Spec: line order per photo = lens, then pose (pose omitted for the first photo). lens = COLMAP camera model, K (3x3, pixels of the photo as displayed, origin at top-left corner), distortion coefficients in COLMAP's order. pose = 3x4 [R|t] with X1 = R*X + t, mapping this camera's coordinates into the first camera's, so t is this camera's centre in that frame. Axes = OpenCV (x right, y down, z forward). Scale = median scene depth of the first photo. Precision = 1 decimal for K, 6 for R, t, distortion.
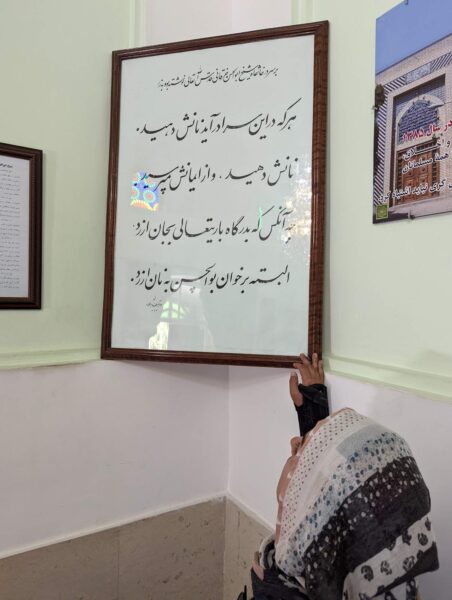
lens RADIAL K [[422.3, 0, 226.0], [0, 422.3, 300.0], [0, 0, 1]] dist [0.029107, -0.000211]
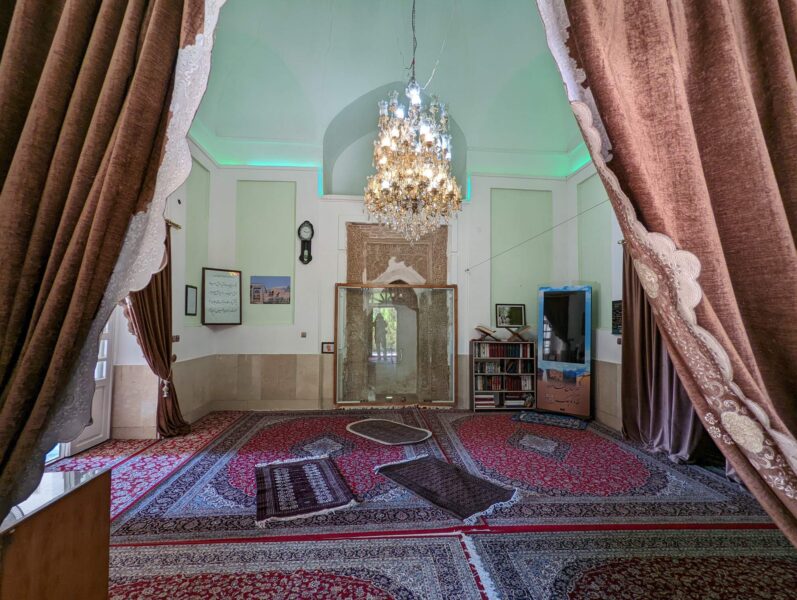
lens RADIAL K [[380.7, 0, 398.5], [0, 380.7, 300.0], [0, 0, 1]] dist [-0.001648, 0.001320]
pose [[0.456483, 0.026063, 0.889351, -3.540112], [0.015096, 0.999200, -0.037030, 0.034747], [-0.889604, 0.030329, 0.455724, -3.492502]]
